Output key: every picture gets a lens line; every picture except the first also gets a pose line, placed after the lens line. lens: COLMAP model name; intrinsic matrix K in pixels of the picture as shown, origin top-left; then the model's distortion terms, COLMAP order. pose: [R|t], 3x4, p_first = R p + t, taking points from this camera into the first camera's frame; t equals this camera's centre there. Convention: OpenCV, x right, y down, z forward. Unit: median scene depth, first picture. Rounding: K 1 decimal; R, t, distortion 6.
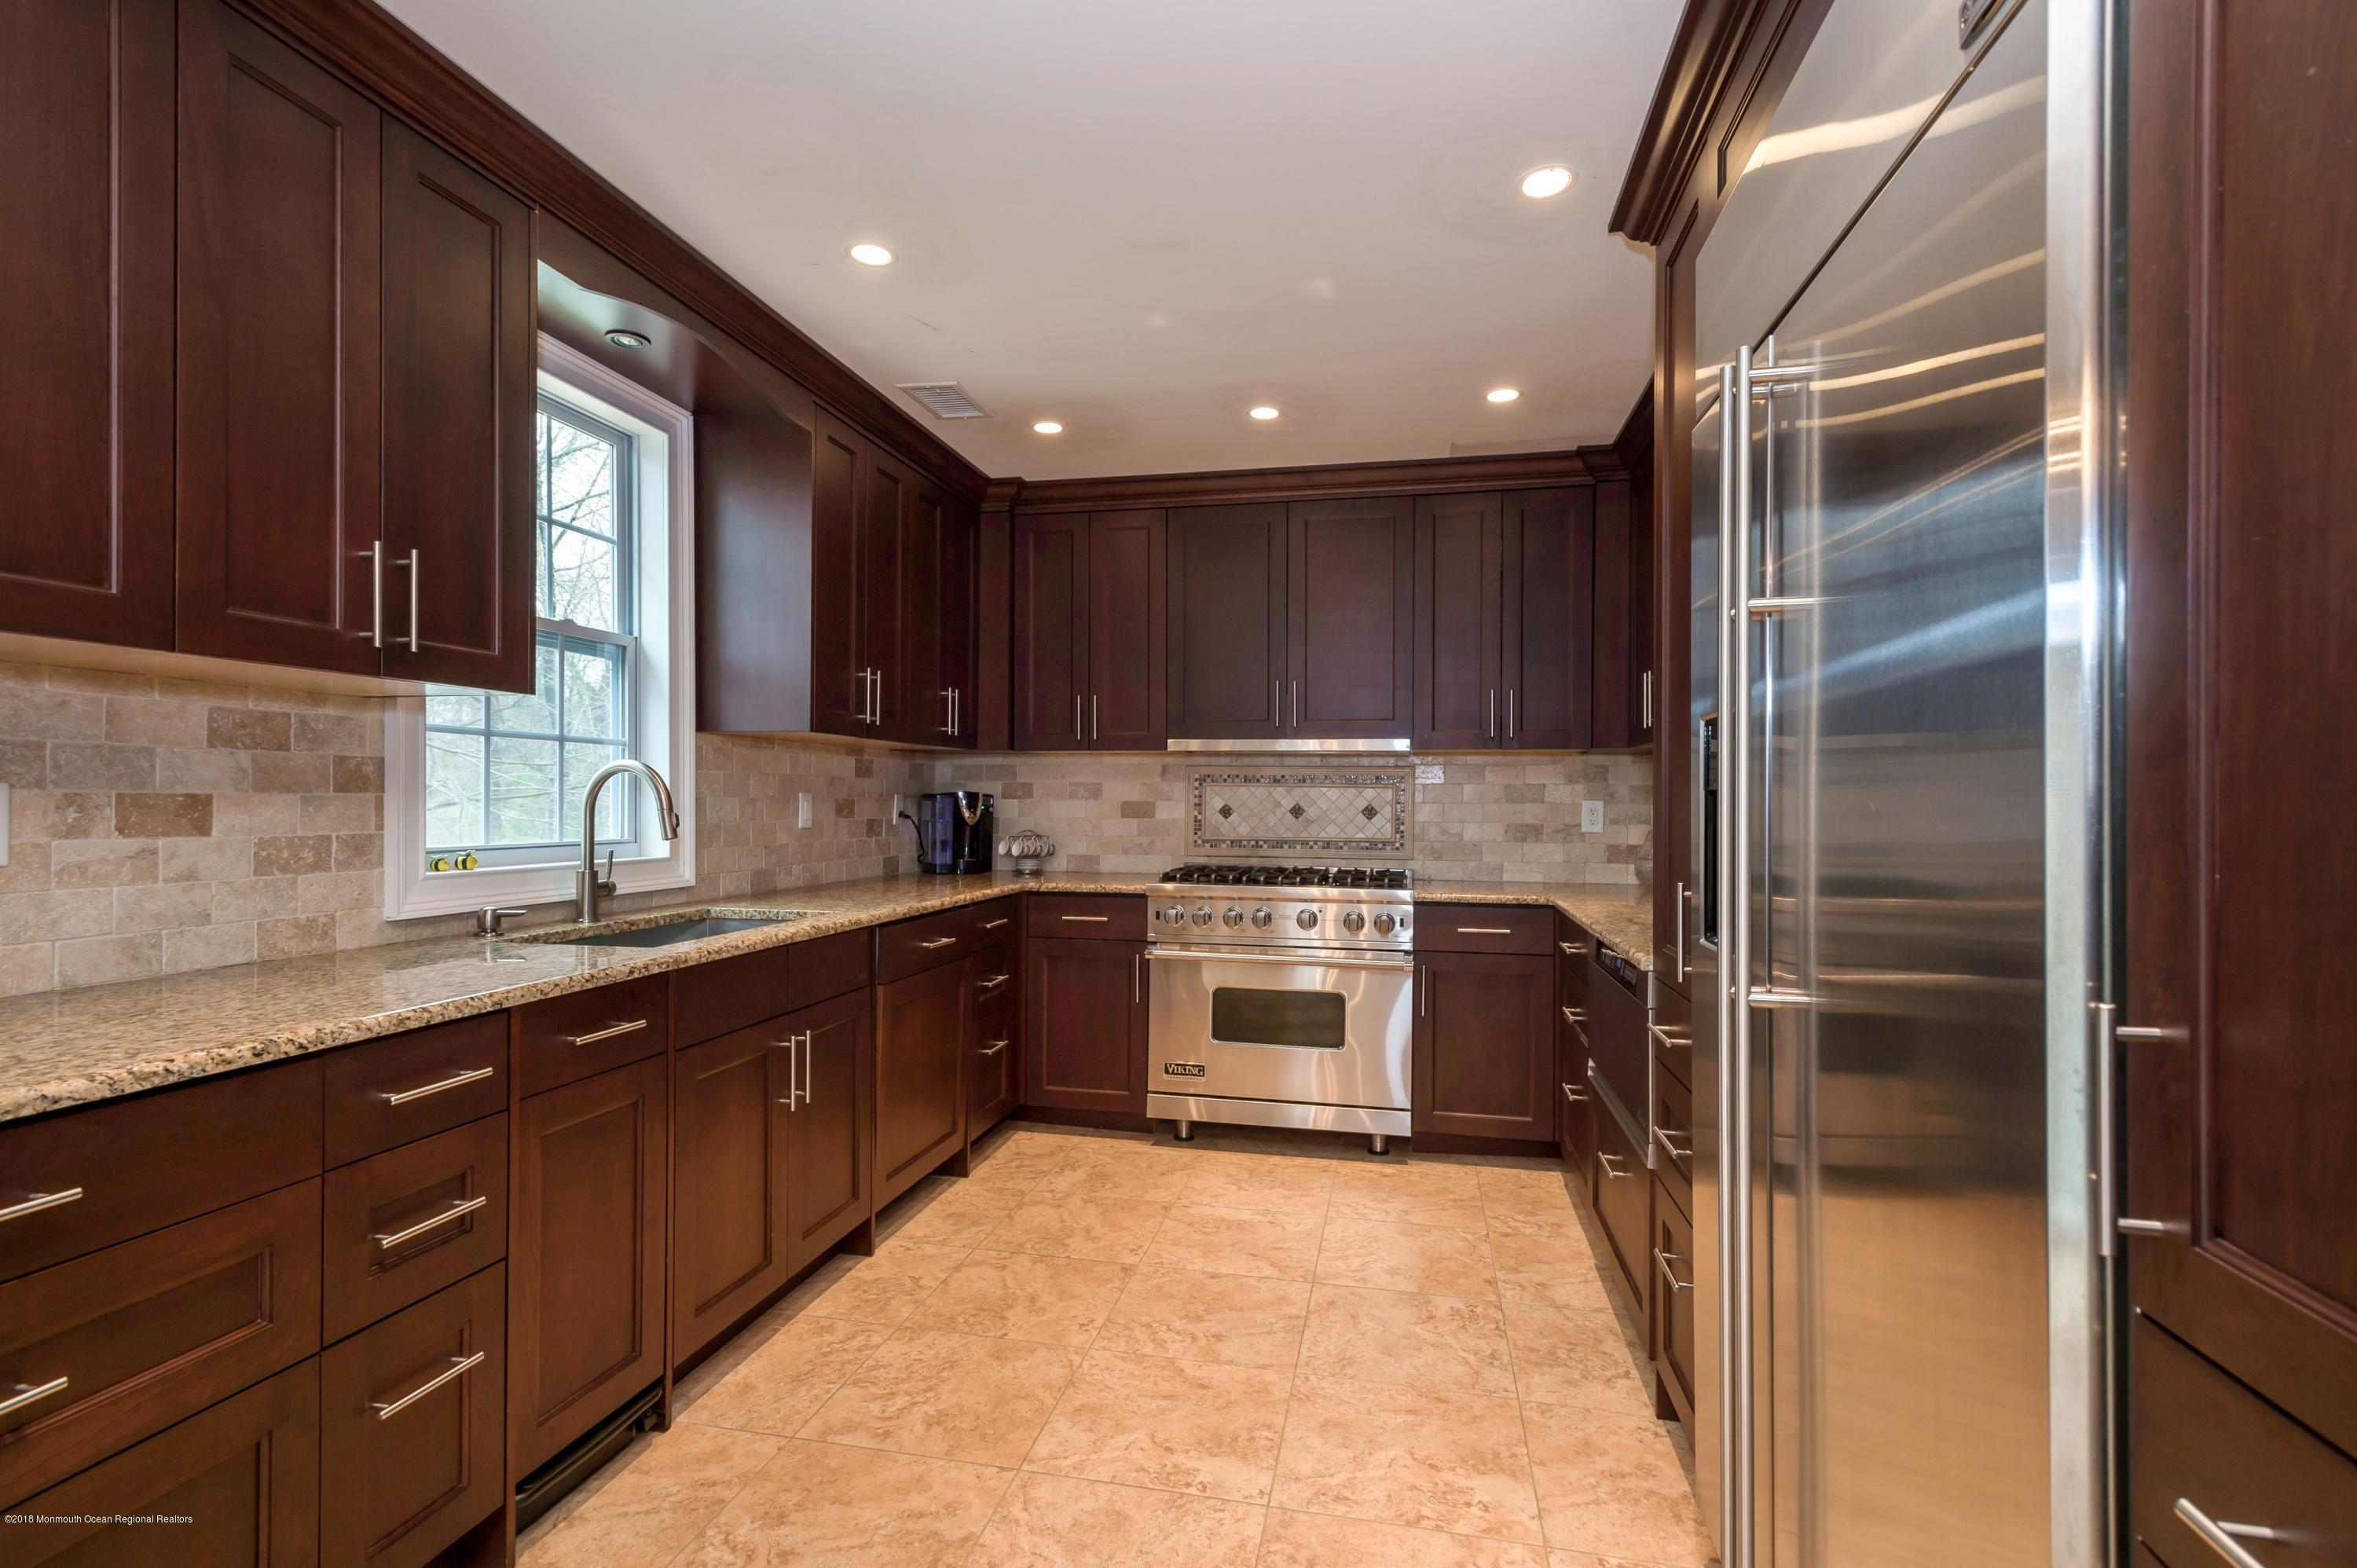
lens RADIAL K [[1131.2, 0, 1175.8], [0, 1131.2, 792.7], [0, 0, 1]] dist [0.005537, 0.000050]
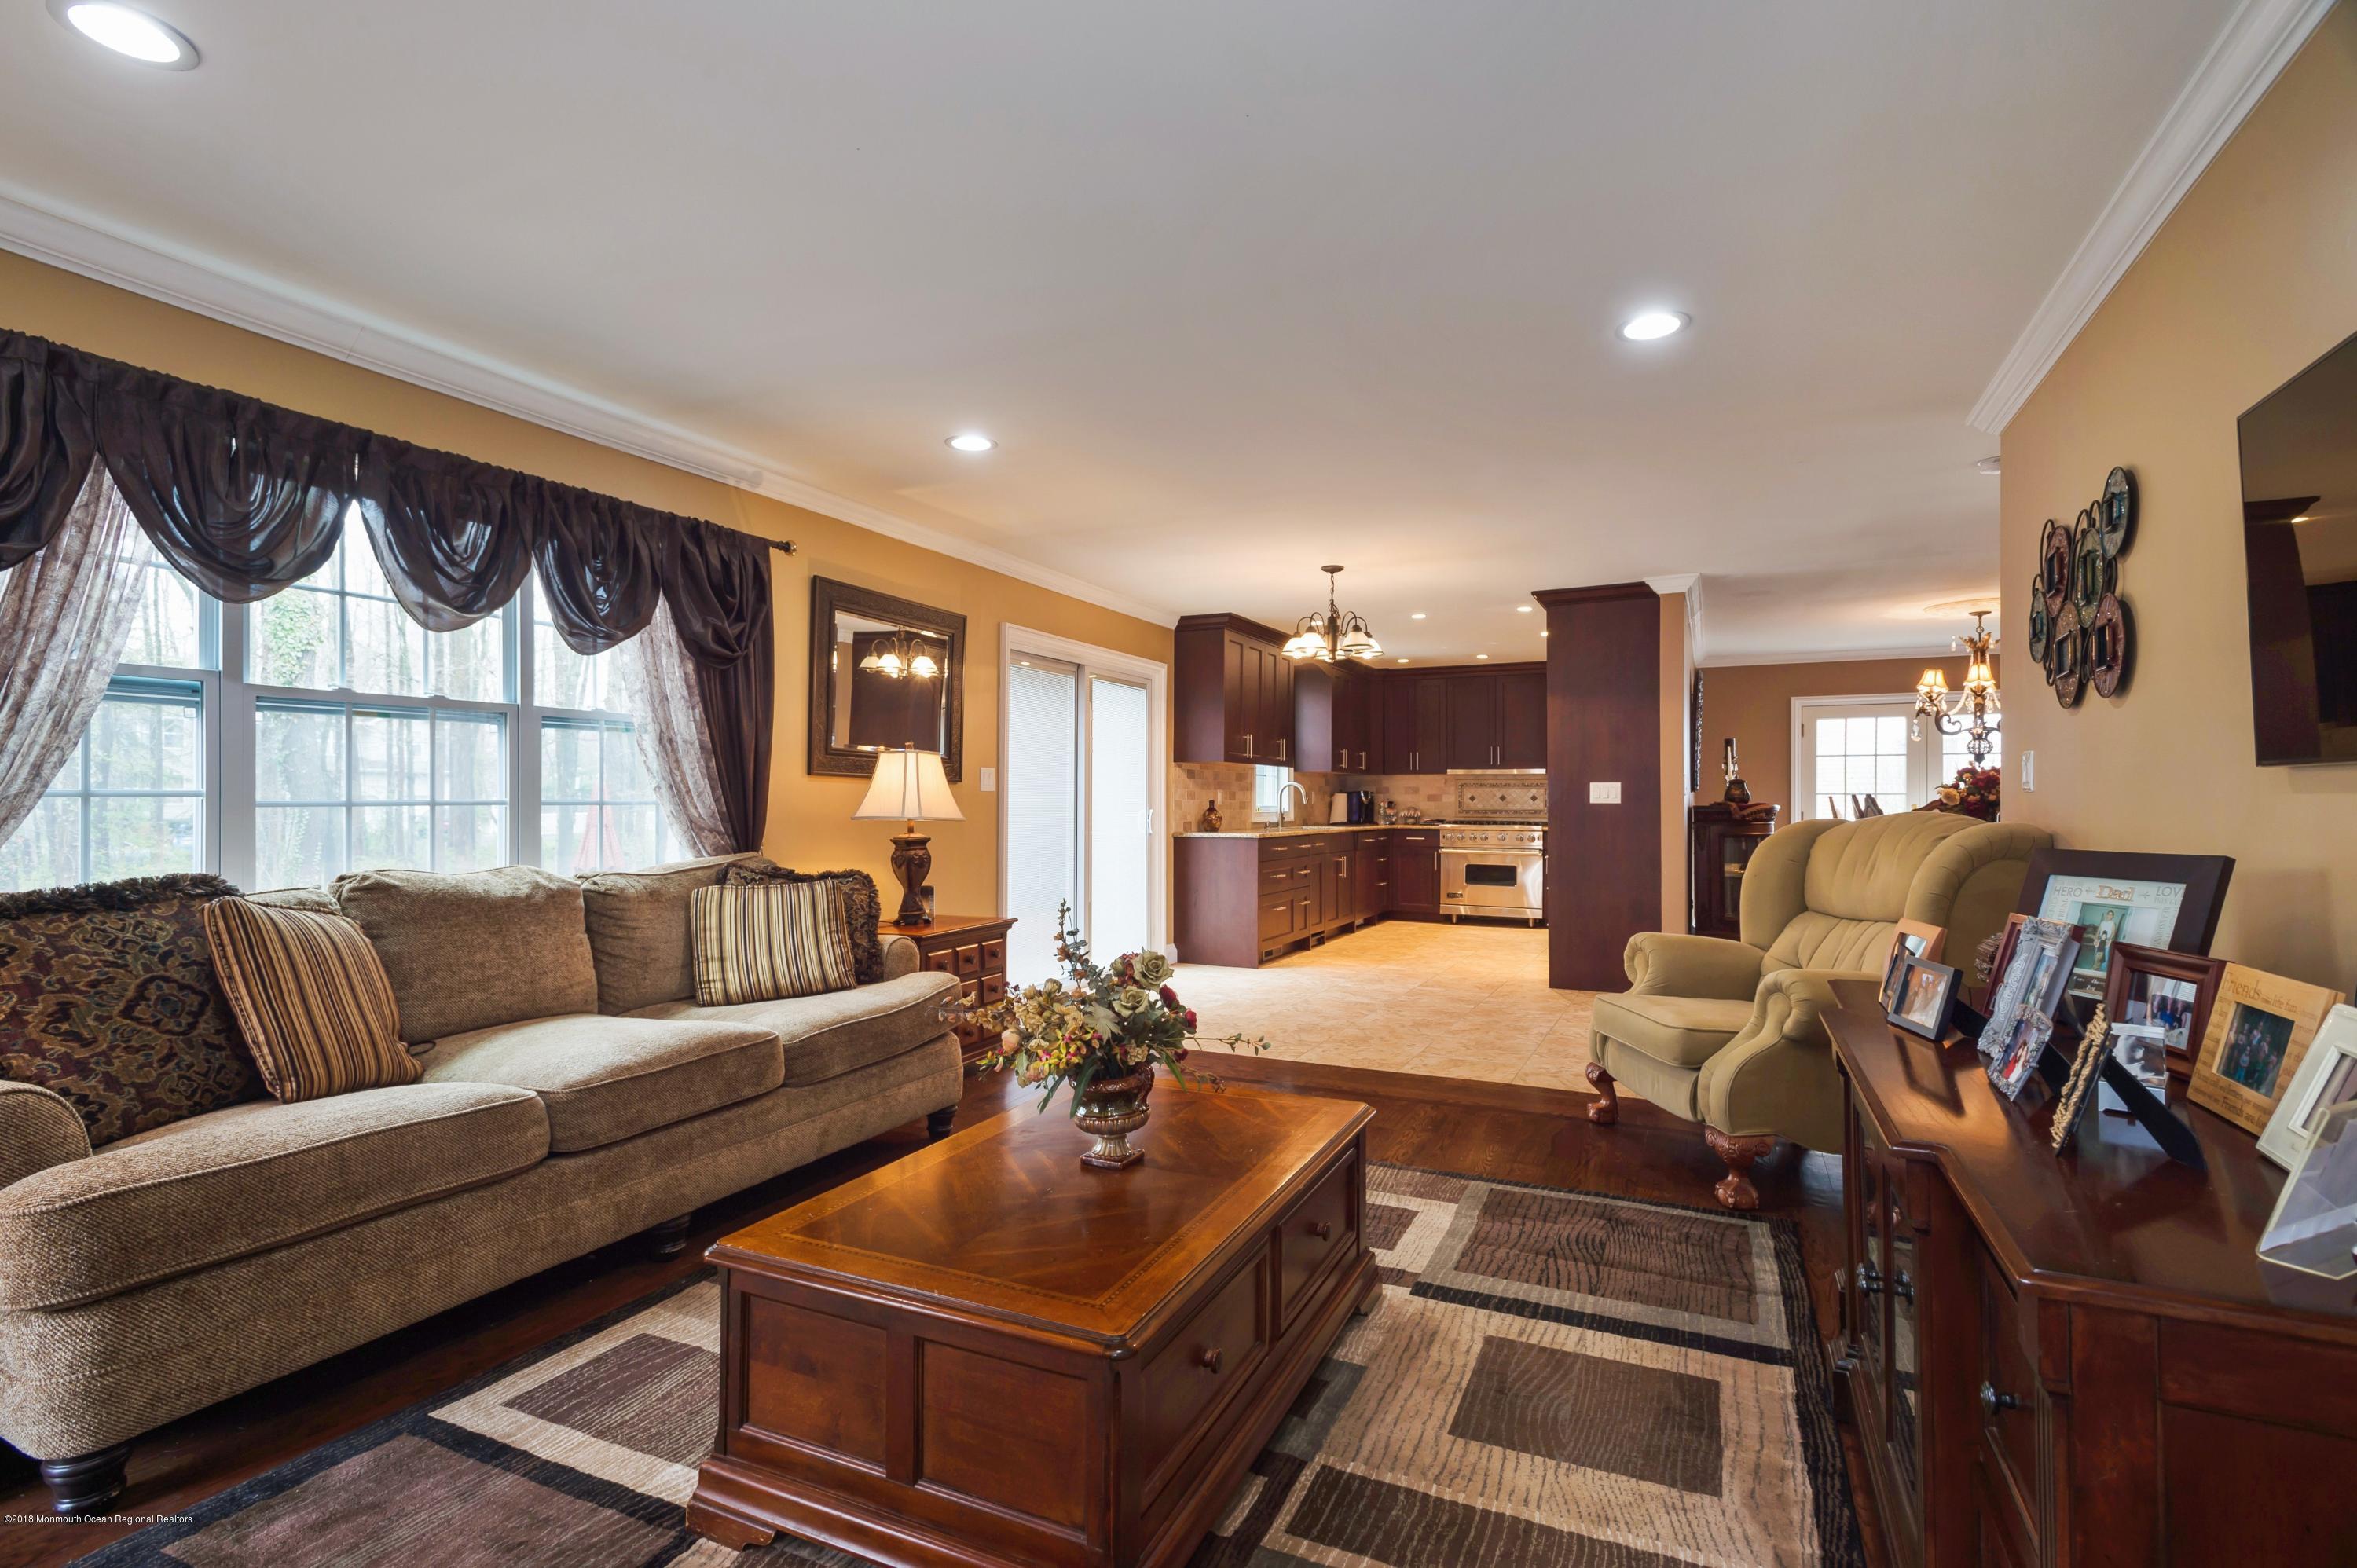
lens RADIAL K [[1131.2, 0, 1170.9], [0, 1131.2, 793.0], [0, 0, 1]] dist [0.005537, 0.000050]
pose [[0.971706, -0.002663, -0.236177, -0.010943], [0.002271, 0.999996, -0.001935, 0.008726], [0.236181, 0.001344, 0.971708, -1.600414]]
